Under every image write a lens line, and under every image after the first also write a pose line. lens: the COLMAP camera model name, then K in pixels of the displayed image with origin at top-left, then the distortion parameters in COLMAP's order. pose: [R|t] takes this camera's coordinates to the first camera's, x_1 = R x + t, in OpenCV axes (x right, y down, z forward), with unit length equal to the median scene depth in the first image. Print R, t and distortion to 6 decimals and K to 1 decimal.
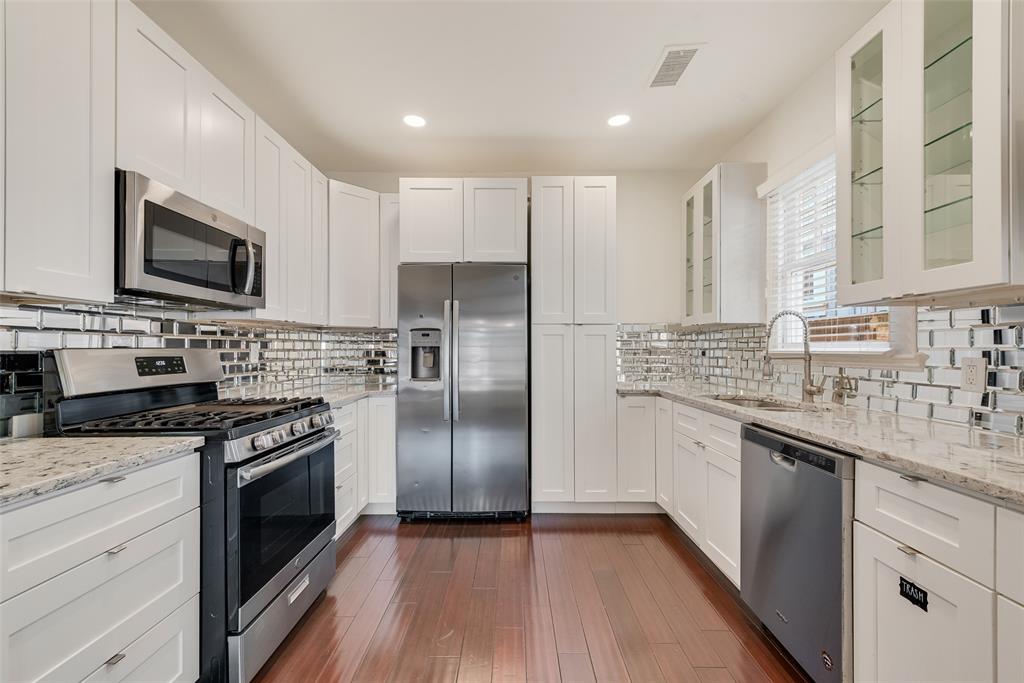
lens RADIAL K [[426.4, 0, 510.1], [0, 426.4, 345.8], [0, 0, 1]] dist [0.011514, -0.002147]
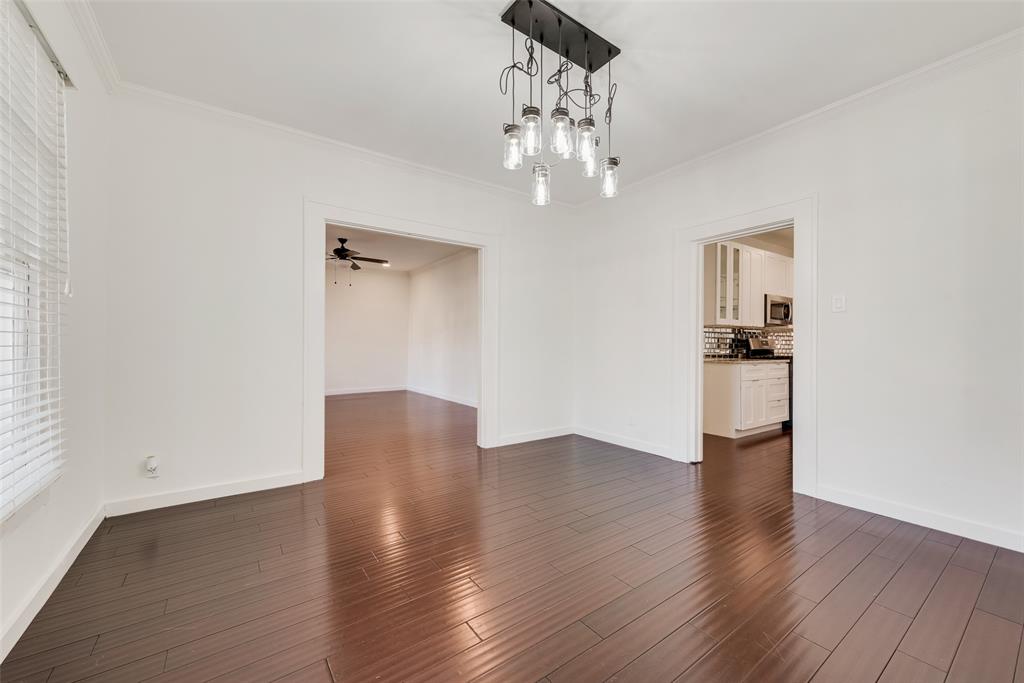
lens RADIAL K [[405.3, 0, 514.2], [0, 405.3, 345.0], [0, 0, 1]] dist [0.007248, -0.000309]
pose [[0.581265, 0.006307, -0.813690, 0.449654], [0.001676, 0.999959, 0.008949, 0.017713], [0.813713, -0.006565, 0.581230, -1.672682]]
